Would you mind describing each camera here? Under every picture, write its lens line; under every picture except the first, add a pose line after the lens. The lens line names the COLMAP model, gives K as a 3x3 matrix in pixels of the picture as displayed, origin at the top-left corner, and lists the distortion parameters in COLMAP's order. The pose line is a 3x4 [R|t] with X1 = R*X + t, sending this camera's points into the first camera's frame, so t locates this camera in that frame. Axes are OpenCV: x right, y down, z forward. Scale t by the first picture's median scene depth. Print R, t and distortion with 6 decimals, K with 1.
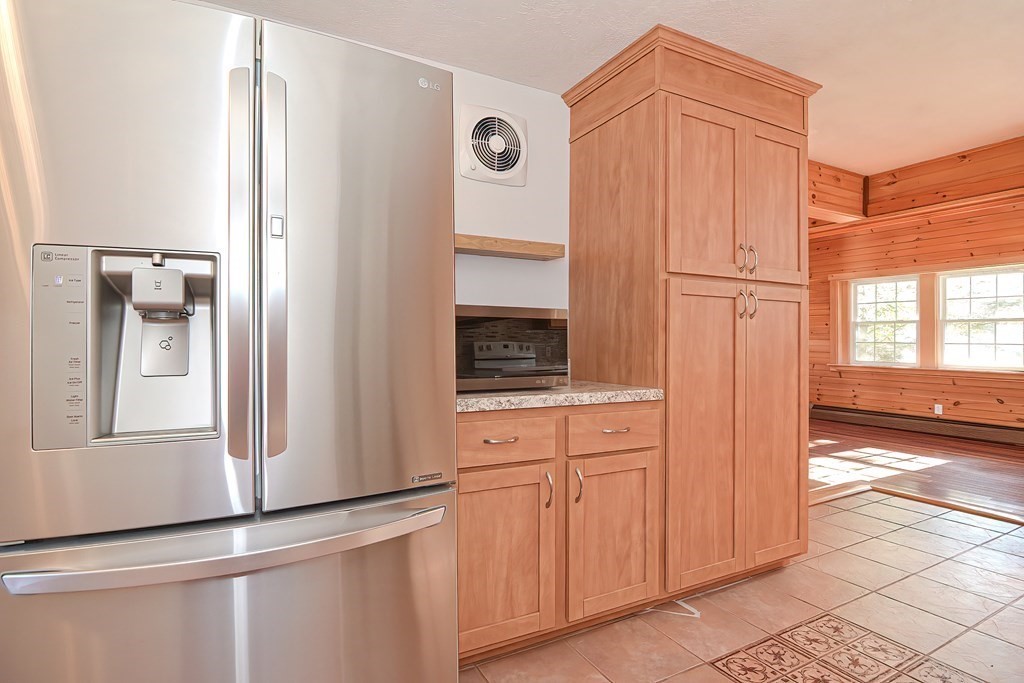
lens RADIAL K [[505.6, 0, 510.7], [0, 505.6, 336.0], [0, 0, 1]] dist [-0.001807, -0.010963]
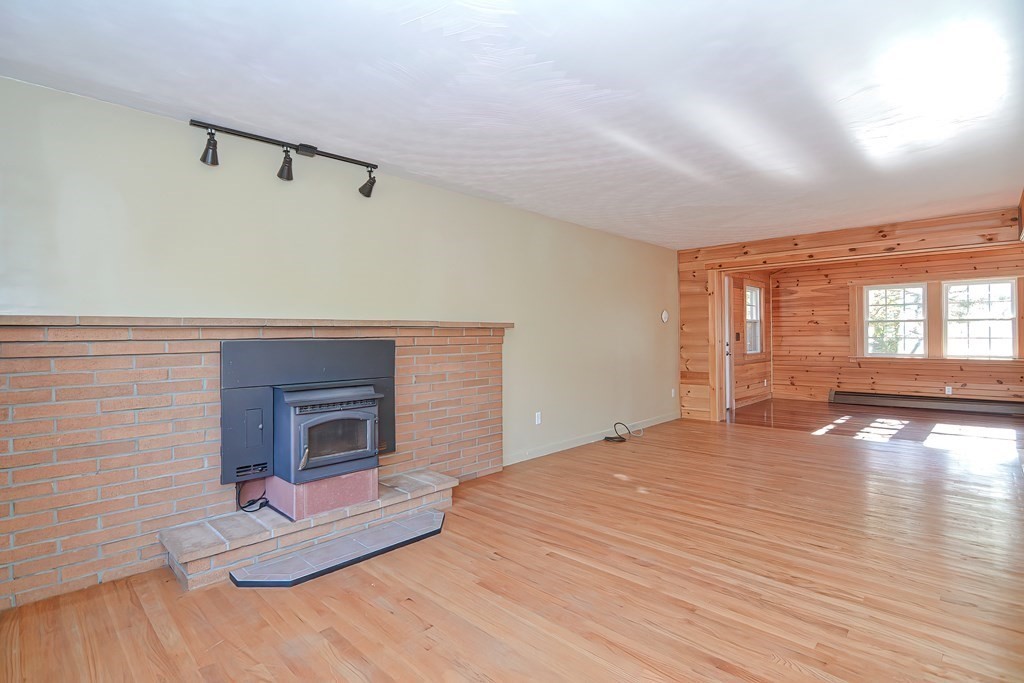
lens RADIAL K [[492.6, 0, 509.1], [0, 492.6, 333.9], [0, 0, 1]] dist [-0.001164, -0.013060]
pose [[0.946969, -0.009699, 0.321180, -1.728134], [0.009146, 0.999953, 0.003232, -0.028691], [-0.321196, -0.000123, 0.947013, 0.586689]]
